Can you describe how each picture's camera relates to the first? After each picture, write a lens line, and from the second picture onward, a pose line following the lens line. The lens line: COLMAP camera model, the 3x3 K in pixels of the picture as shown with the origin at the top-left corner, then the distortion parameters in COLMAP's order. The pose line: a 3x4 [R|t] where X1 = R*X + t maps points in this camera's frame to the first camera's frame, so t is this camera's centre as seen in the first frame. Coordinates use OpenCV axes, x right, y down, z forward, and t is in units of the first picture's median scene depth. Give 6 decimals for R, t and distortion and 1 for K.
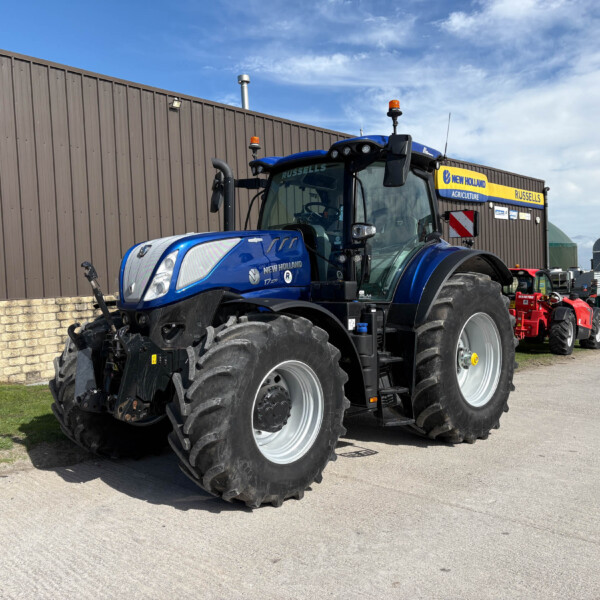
lens RADIAL K [[605.4, 0, 300.0], [0, 605.4, 300.0], [0, 0, 1]] dist [0.013893, -0.002984]
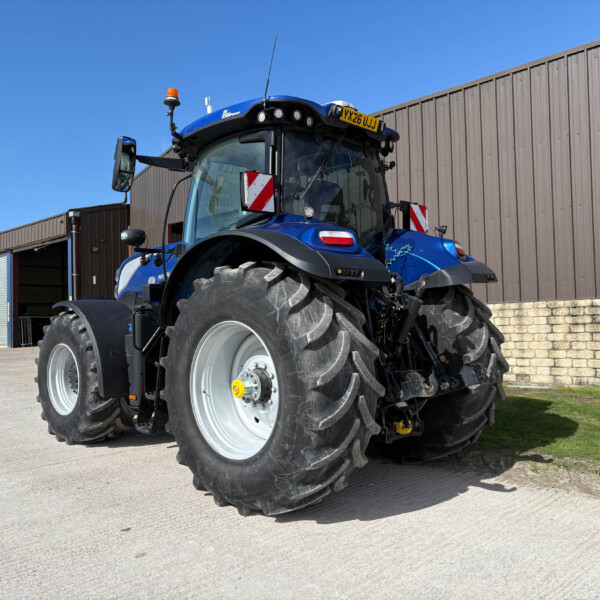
lens RADIAL K [[605.4, 0, 300.0], [0, 605.4, 300.0], [0, 0, 1]] dist [0.013893, -0.002984]
pose [[0.008091, 0.001956, -0.999965, 1.049080], [-0.000872, 0.999998, 0.001949, -0.013051], [0.999967, 0.000856, 0.008092, 1.149354]]
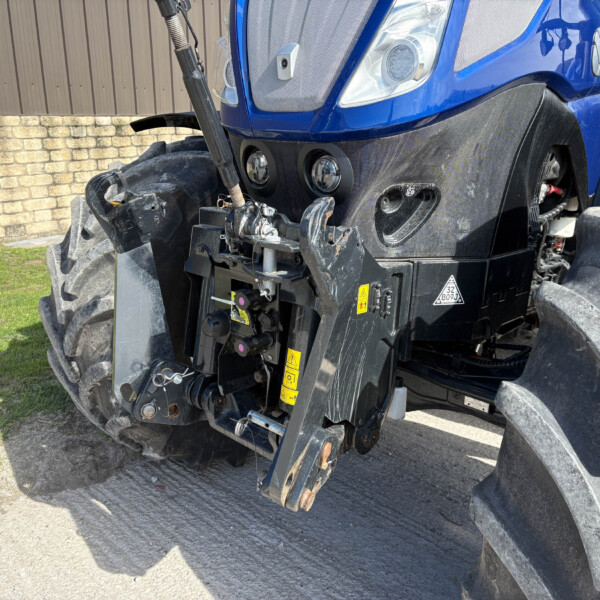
lens RADIAL K [[605.4, 0, 300.0], [0, 605.4, 300.0], [0, 0, 1]] dist [0.013893, -0.002984]
pose [[0.999149, 0.036868, 0.018483, -0.226291], [-0.040404, 0.964921, 0.259412, 0.013628], [-0.008271, -0.259938, 0.965590, 0.558266]]
